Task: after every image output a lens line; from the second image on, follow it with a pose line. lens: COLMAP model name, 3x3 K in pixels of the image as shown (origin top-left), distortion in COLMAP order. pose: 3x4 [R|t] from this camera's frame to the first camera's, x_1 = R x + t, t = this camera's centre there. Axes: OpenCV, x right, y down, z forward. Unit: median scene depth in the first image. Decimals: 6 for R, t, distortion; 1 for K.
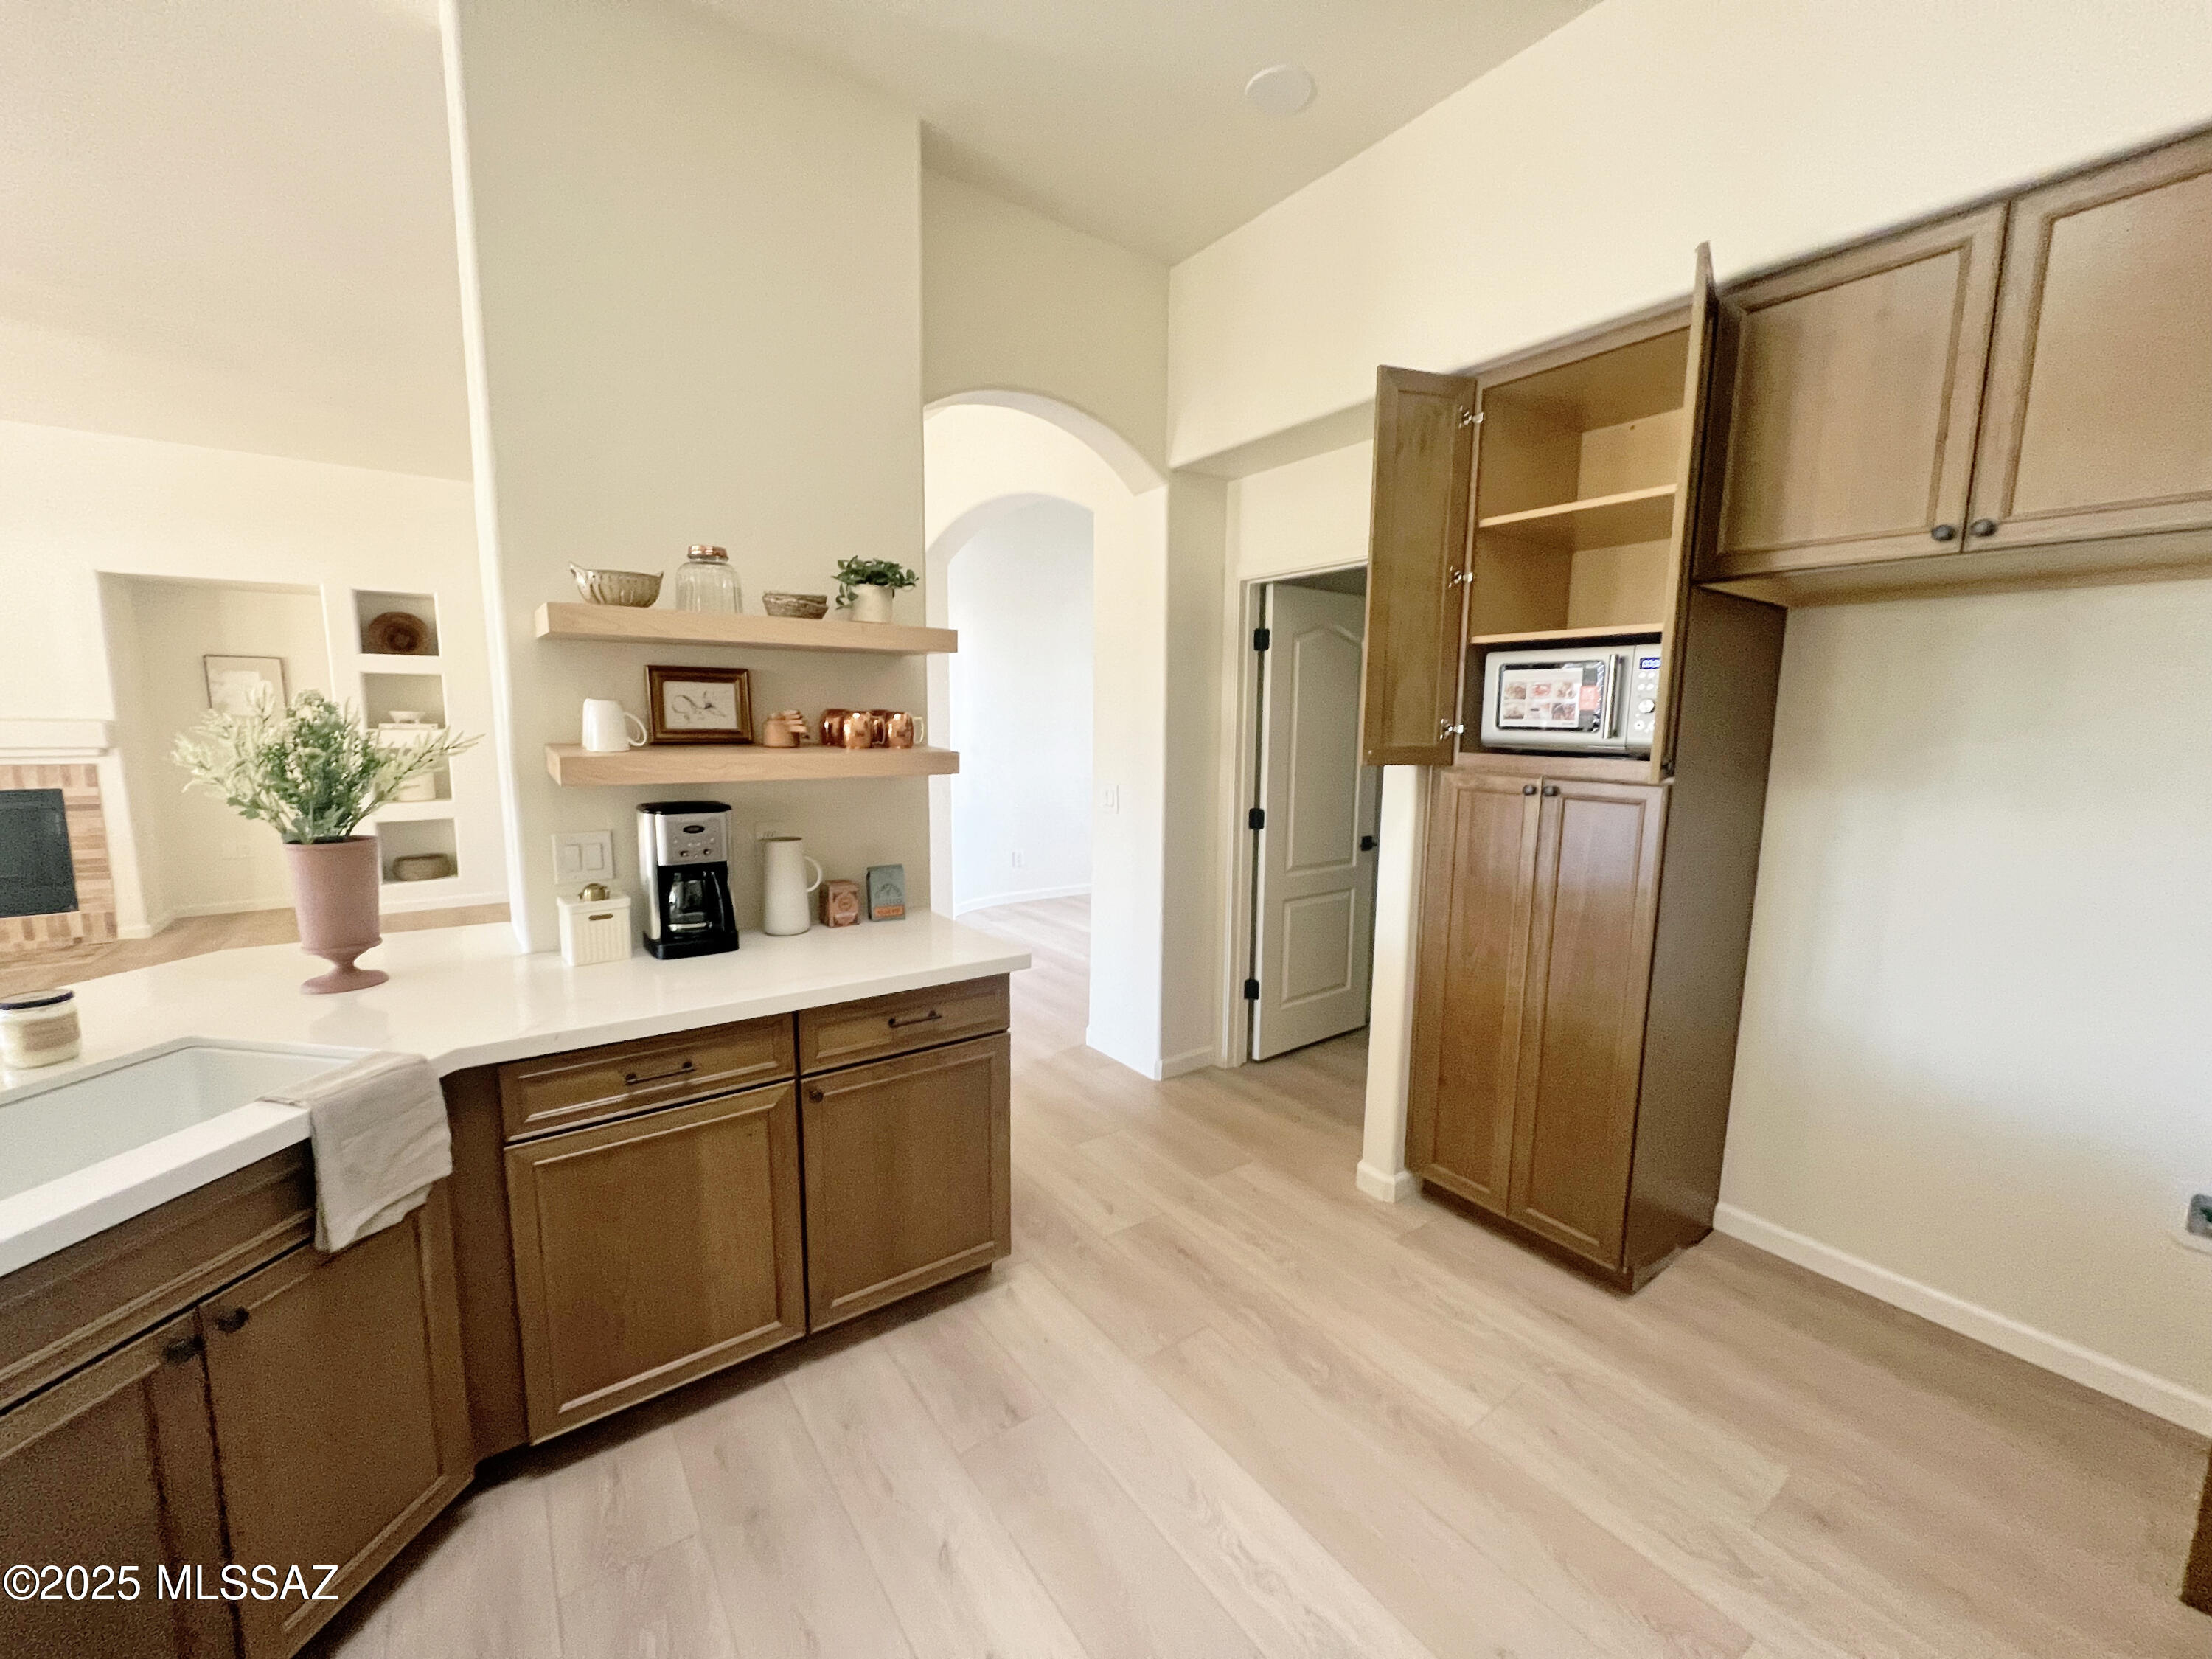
lens RADIAL K [[871.8, 0, 1103.4], [0, 871.8, 837.3], [0, 0, 1]] dist [-0.001056, -0.000432]
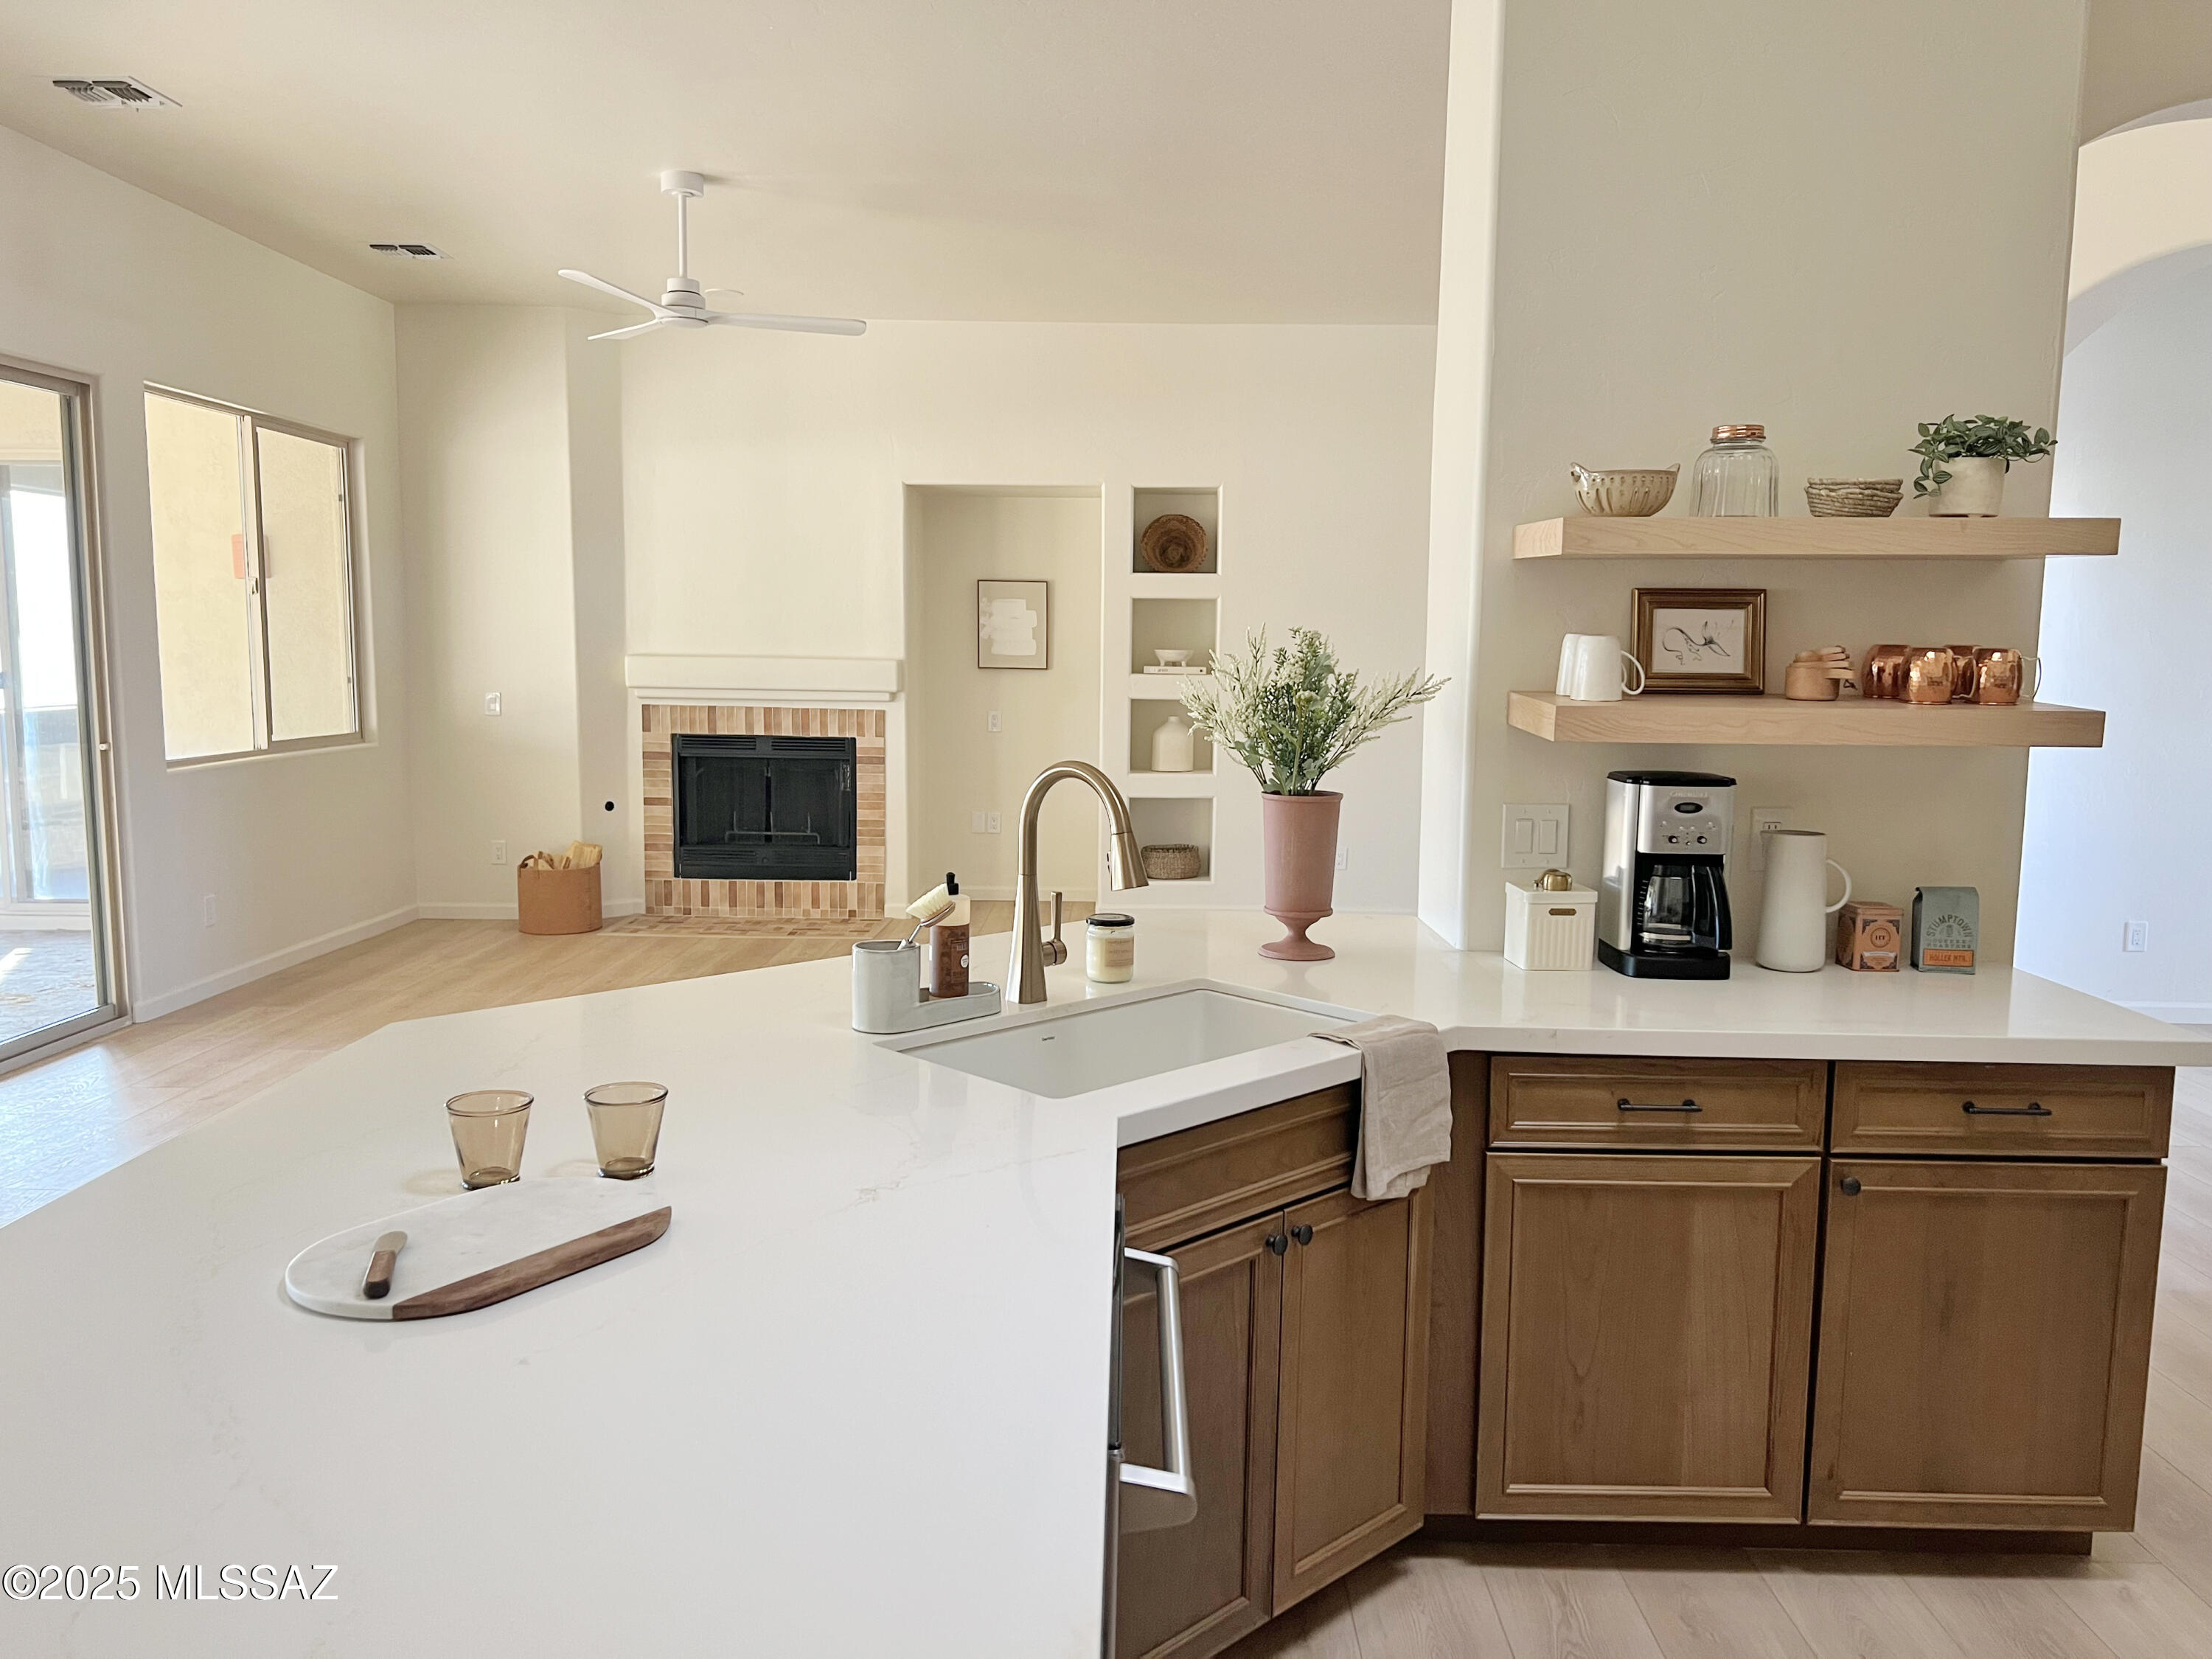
lens RADIAL K [[1626.2, 0, 1128.9], [0, 1626.2, 842.3], [0, 0, 1]] dist [0.145094, -0.297162]
pose [[0.807047, 0.068647, -0.586483, -0.026191], [-0.083200, 0.996531, 0.002153, 0.052535], [0.584596, 0.047058, 0.809958, -0.383473]]
